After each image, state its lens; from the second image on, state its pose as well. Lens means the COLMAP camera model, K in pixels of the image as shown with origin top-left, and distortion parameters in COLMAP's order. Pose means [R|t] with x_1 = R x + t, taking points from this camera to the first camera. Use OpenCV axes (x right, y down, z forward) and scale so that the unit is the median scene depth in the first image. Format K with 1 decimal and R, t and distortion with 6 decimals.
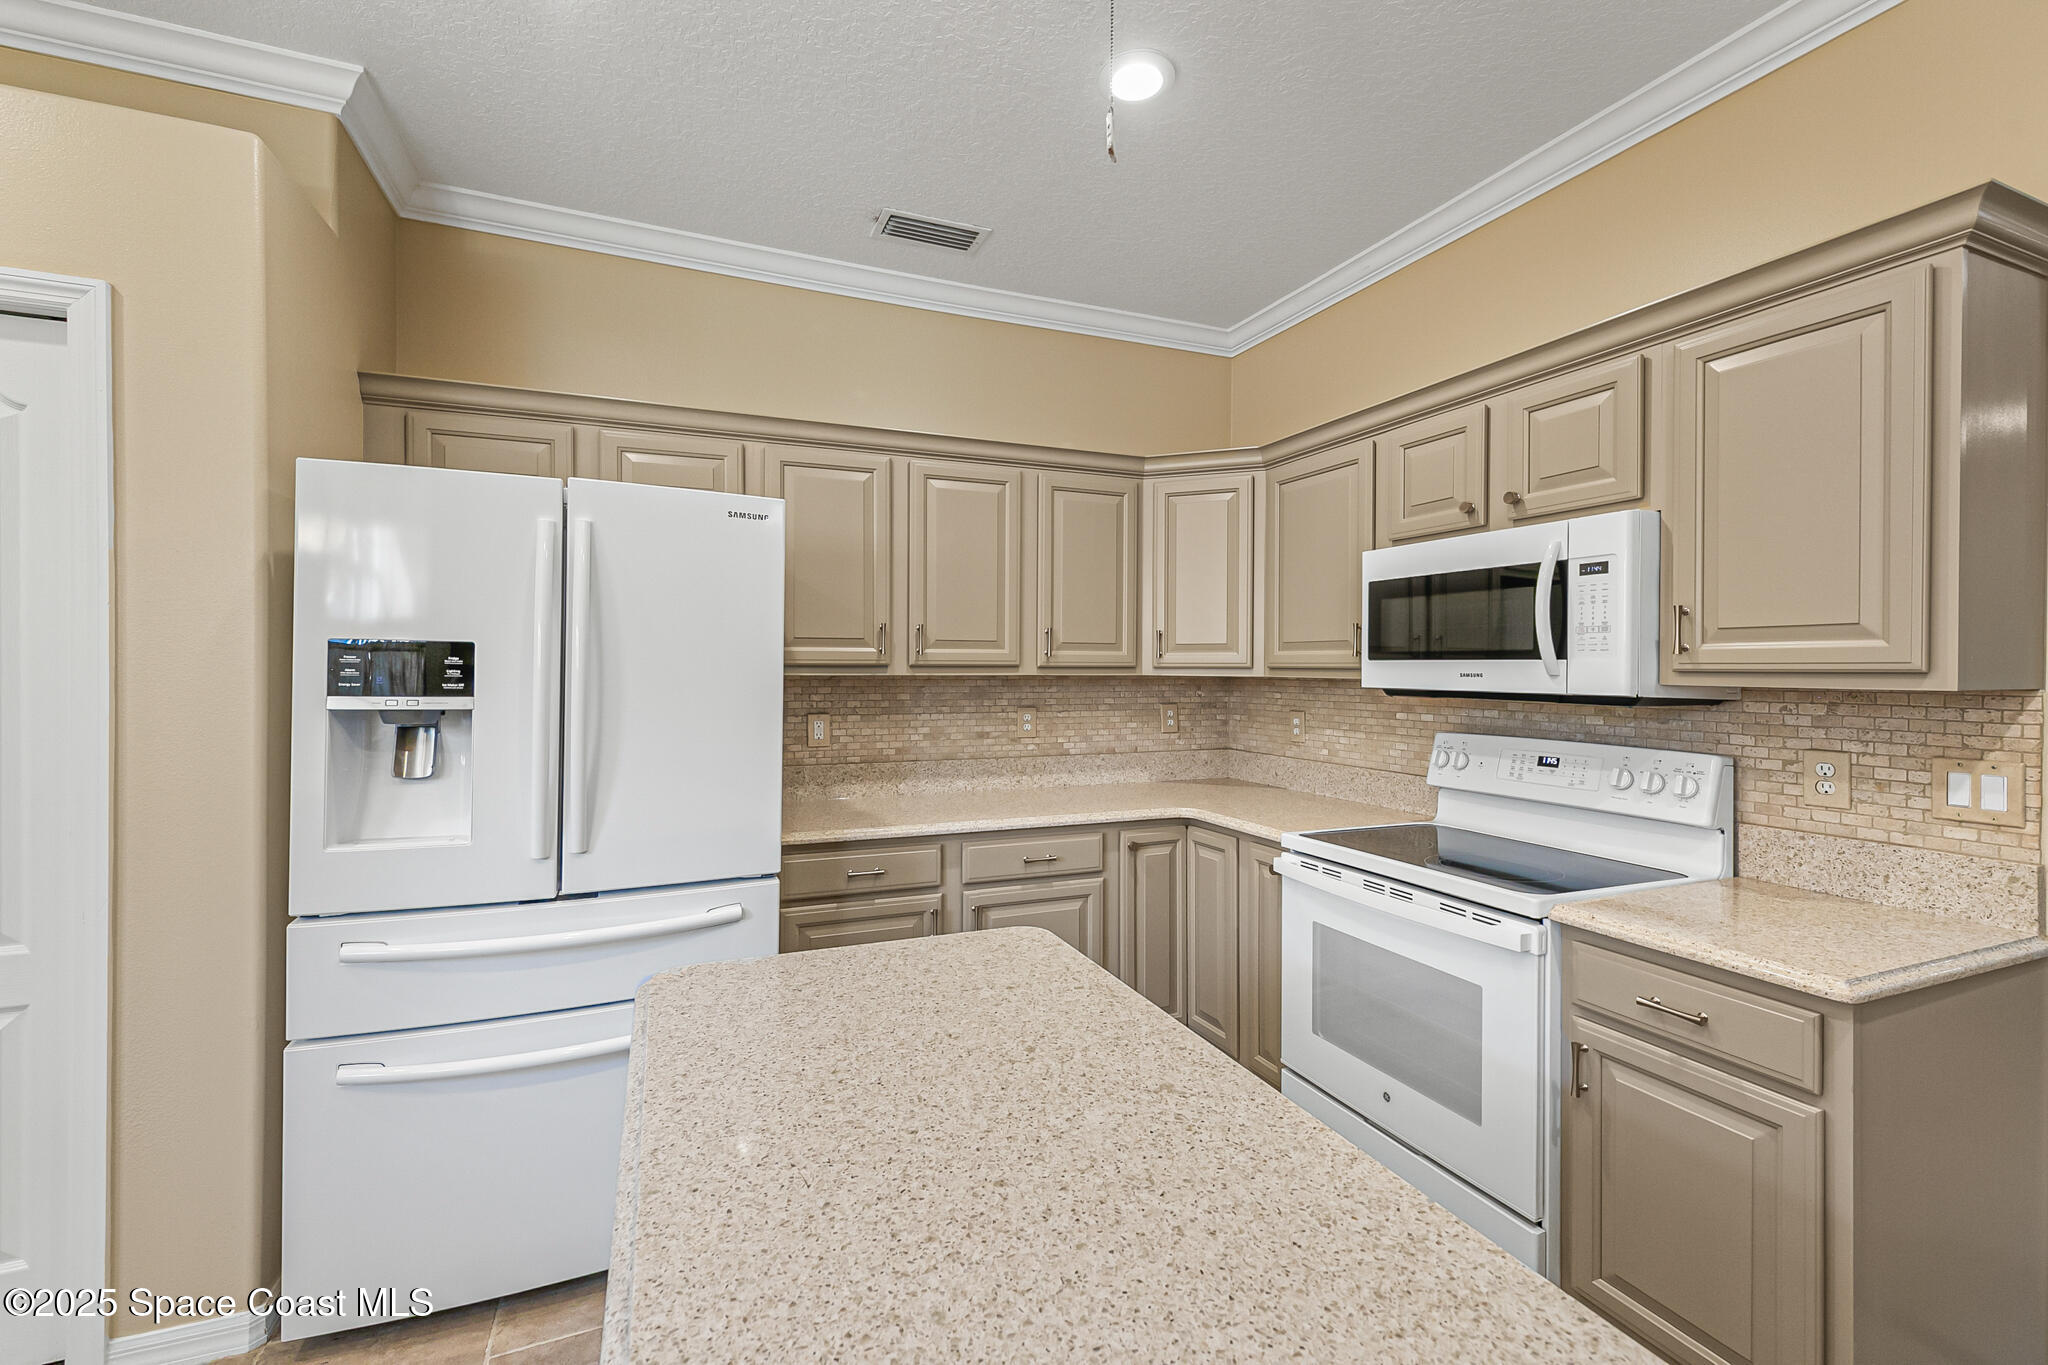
lens RADIAL K [[875.3, 0, 1026.1], [0, 875.3, 673.5], [0, 0, 1]] dist [-0.001221, -0.000221]
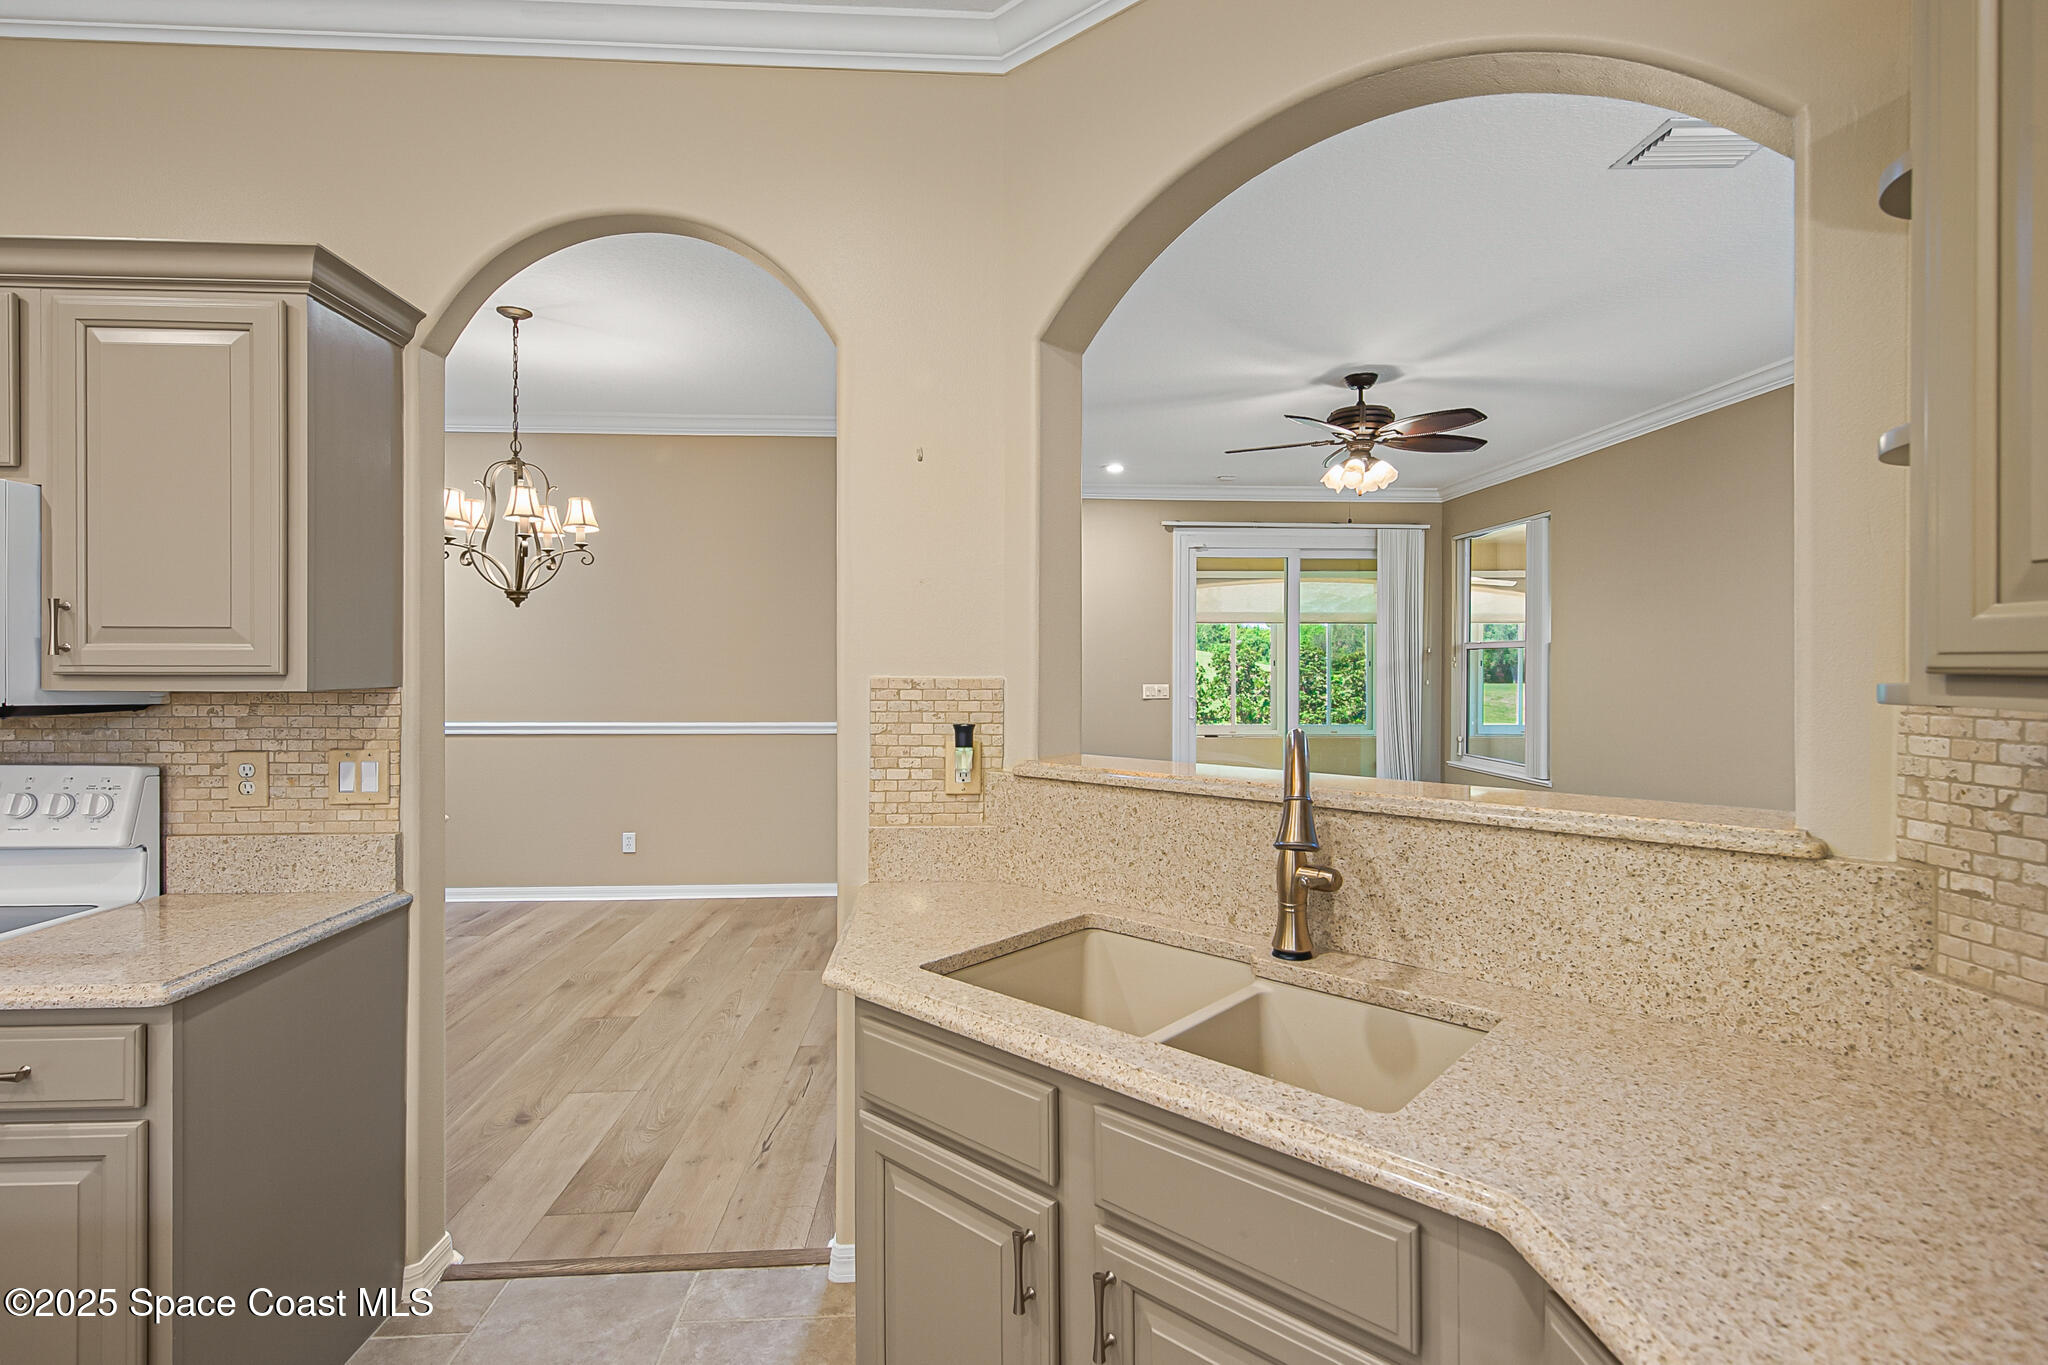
lens RADIAL K [[988.1, 0, 1024.3], [0, 988.1, 669.8], [0, 0, 1]] dist [0.000666, -0.000179]
pose [[0.330720, -0.011088, 0.943664, 0.141917], [0.006452, 0.999934, 0.009488, -0.010943], [-0.943707, 0.002951, 0.330770, -0.230158]]
